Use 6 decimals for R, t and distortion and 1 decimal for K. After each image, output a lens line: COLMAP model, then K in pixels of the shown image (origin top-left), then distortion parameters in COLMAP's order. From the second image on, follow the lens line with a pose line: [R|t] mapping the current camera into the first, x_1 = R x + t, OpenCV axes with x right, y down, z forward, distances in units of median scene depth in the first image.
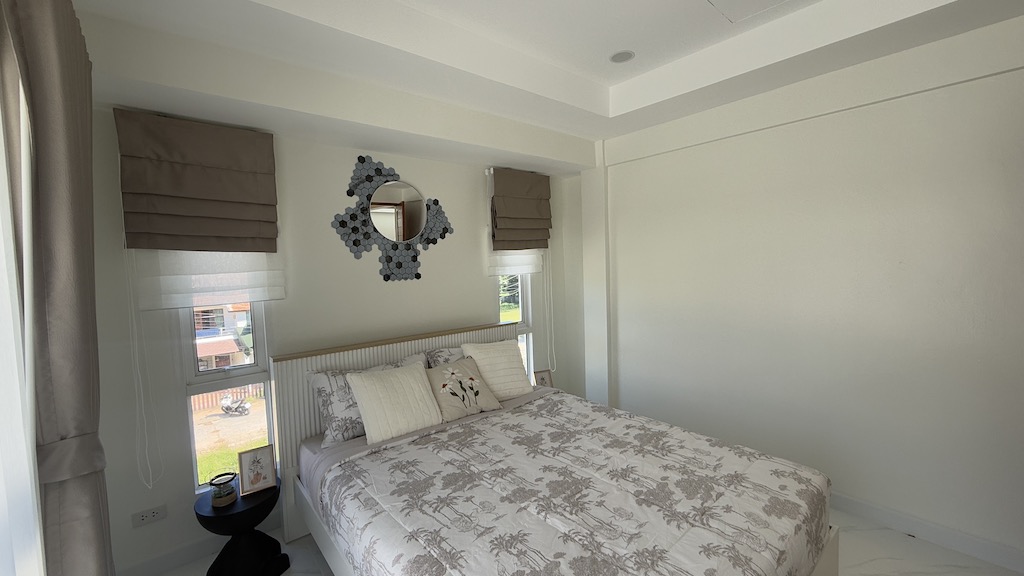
lens RADIAL K [[408.7, 0, 509.9], [0, 408.7, 287.0], [0, 0, 1]] dist [-0.000162, 0.000275]
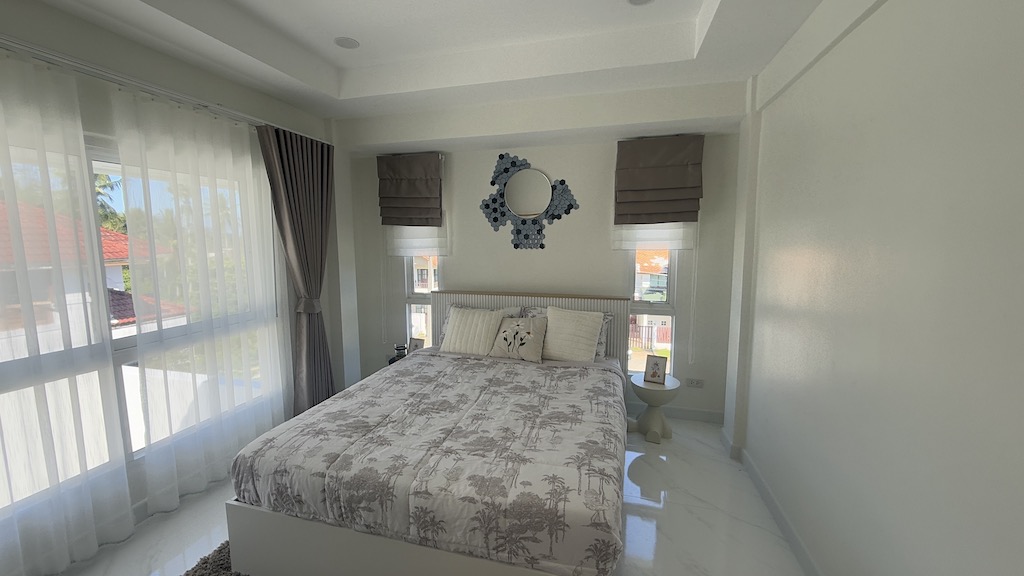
lens RADIAL K [[408.7, 0, 509.9], [0, 408.7, 287.0], [0, 0, 1]] dist [-0.000162, 0.000275]
pose [[0.563428, 0.127052, -0.816337, 0.814335], [-0.065687, 0.991865, 0.109034, -0.036438], [0.823550, -0.007810, 0.567190, 0.261352]]
